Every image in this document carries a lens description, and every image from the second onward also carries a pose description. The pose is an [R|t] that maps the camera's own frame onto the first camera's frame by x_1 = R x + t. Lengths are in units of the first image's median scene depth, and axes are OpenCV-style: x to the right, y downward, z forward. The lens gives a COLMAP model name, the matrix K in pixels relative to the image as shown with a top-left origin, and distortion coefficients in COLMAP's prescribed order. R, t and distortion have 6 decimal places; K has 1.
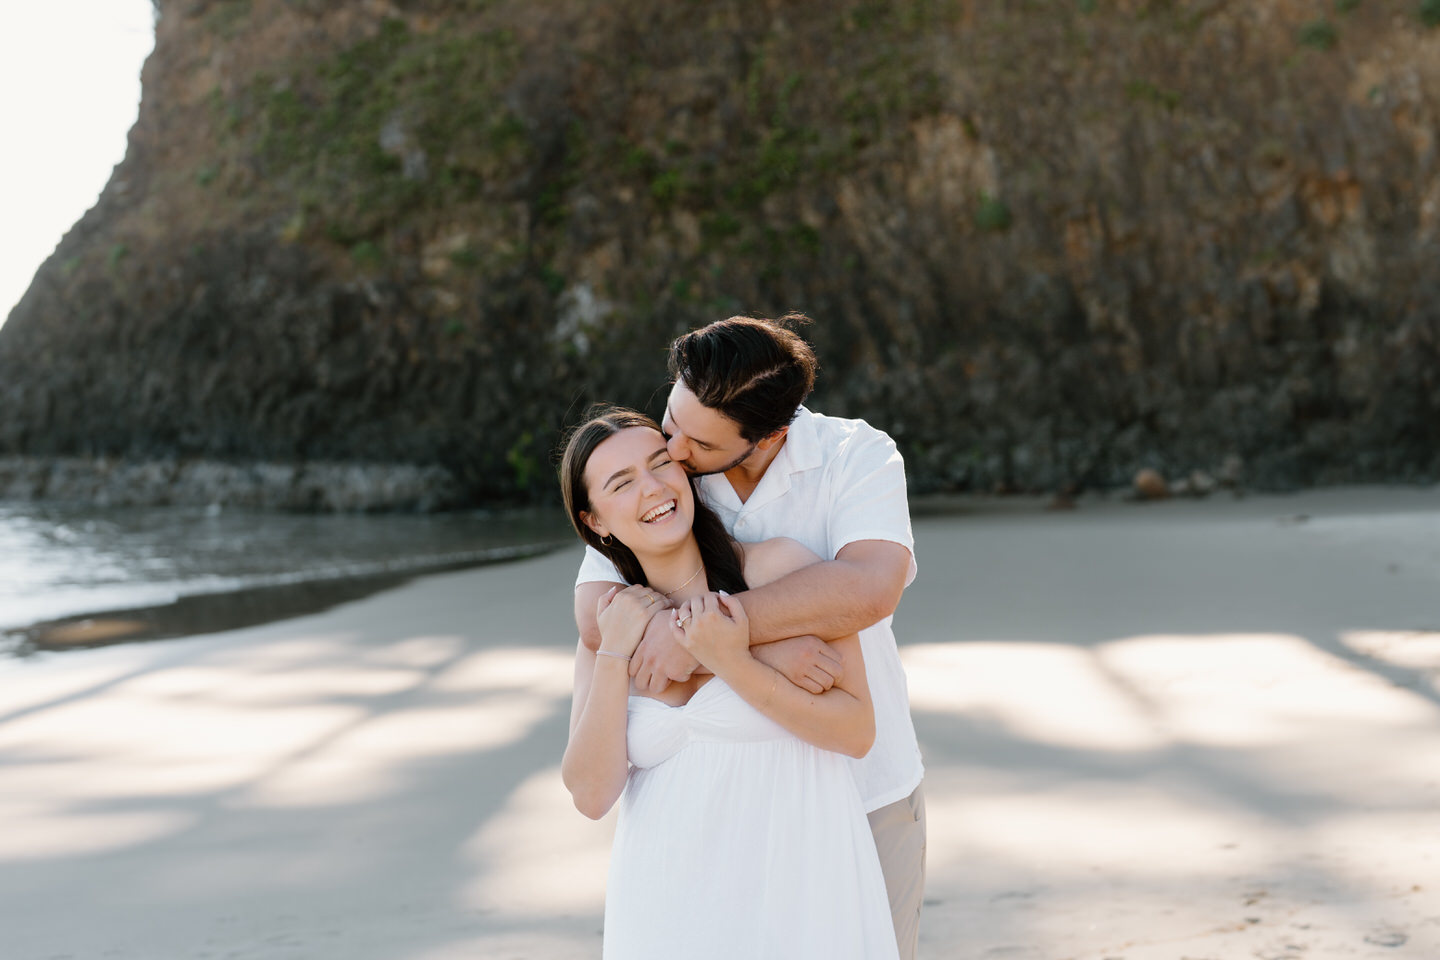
lens RADIAL K [[2165.5, 0, 742.1], [0, 2165.5, 426.8], [0, 0, 1]] dist [-0.019269, 0.103192]
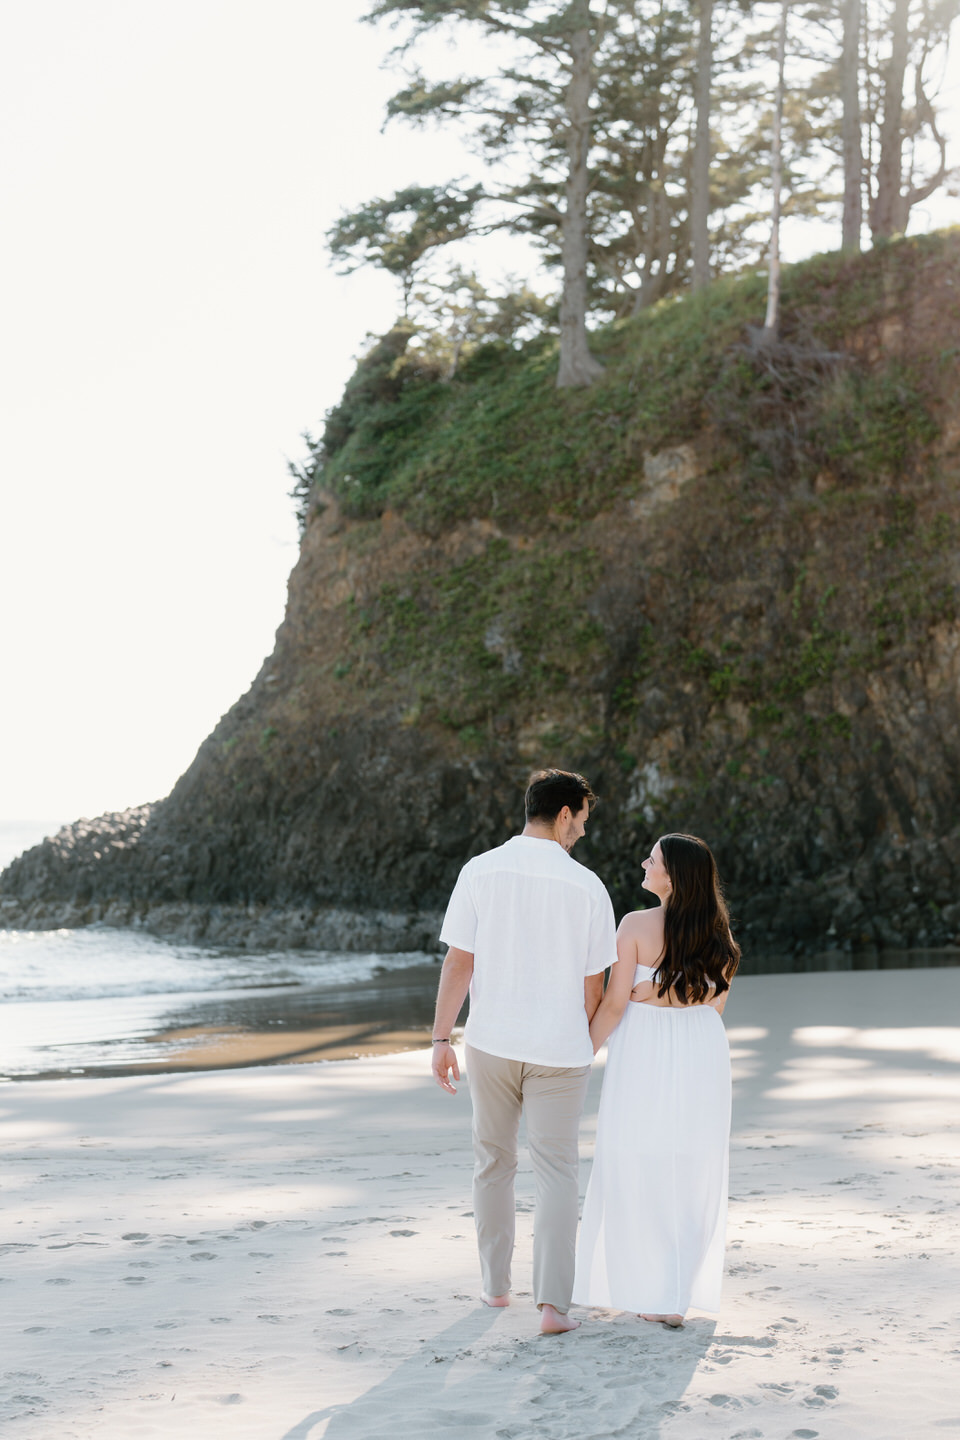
lens RADIAL K [[2165.5, 0, 528.8], [0, 2165.5, 646.3], [0, 0, 1]] dist [-0.019269, 0.103192]
pose [[0.988752, -0.003521, -0.149521, 0.036694], [-0.013078, 0.993859, -0.109882, 0.001554], [0.148990, 0.110601, 0.982634, -0.175381]]
